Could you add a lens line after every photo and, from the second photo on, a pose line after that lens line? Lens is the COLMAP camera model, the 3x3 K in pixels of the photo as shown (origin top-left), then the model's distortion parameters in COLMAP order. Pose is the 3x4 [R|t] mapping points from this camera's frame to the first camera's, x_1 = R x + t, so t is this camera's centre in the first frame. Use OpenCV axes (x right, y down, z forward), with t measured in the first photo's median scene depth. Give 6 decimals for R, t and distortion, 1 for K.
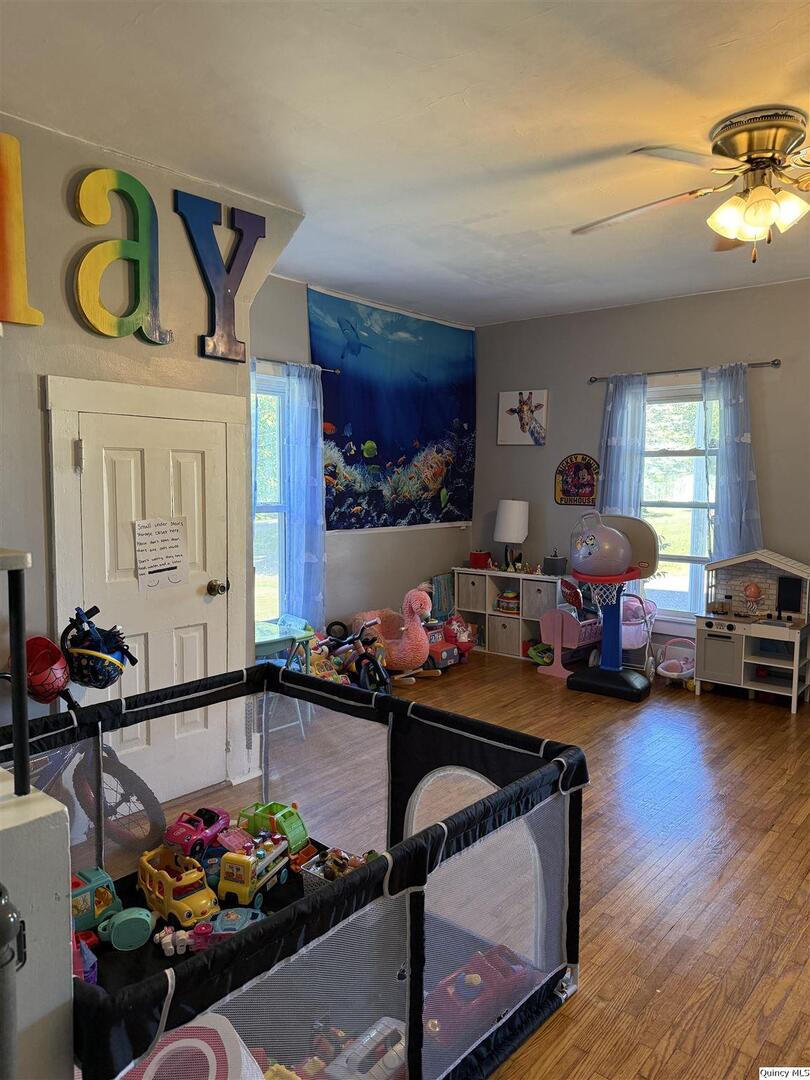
lens RADIAL K [[765.8, 0, 406.3], [0, 765.8, 537.1], [0, 0, 1]] dist [-0.009607, -0.006193]
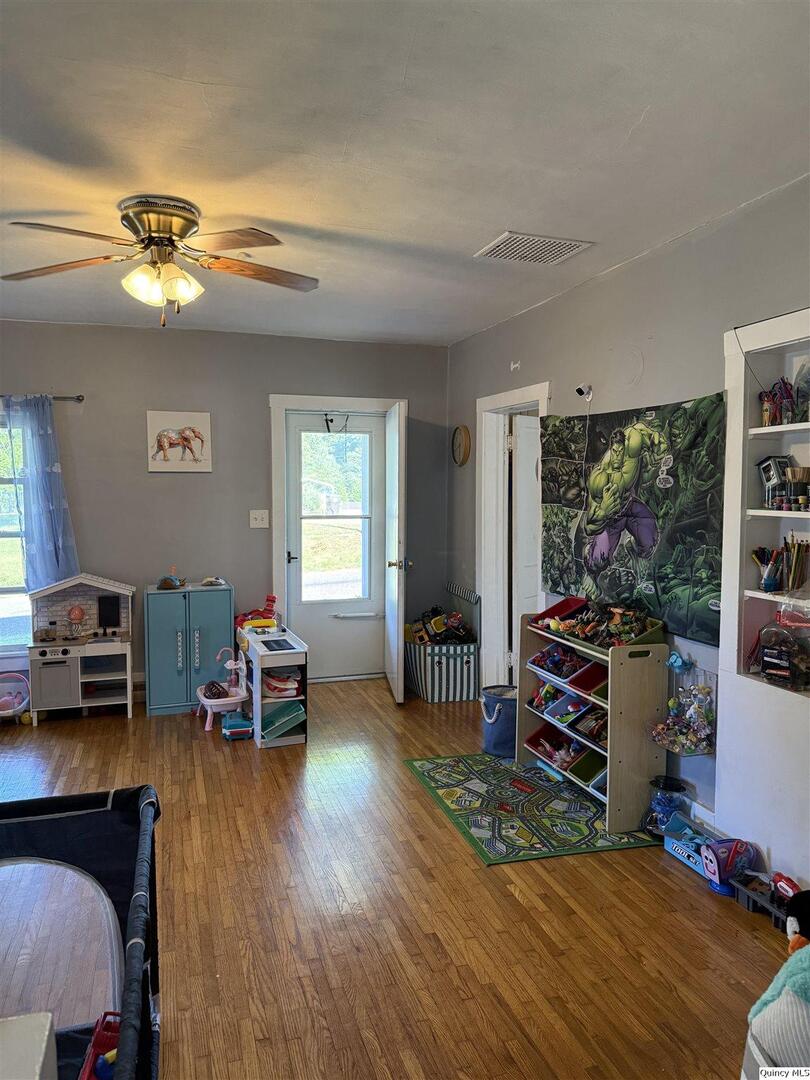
lens RADIAL K [[765.8, 0, 406.1], [0, 765.8, 539.5], [0, 0, 1]] dist [-0.009607, -0.006193]
pose [[0.526636, -0.070960, 0.847124, -0.194523], [0.081701, 0.996122, 0.032649, -0.028773], [-0.846156, 0.052016, 0.530391, 0.057384]]
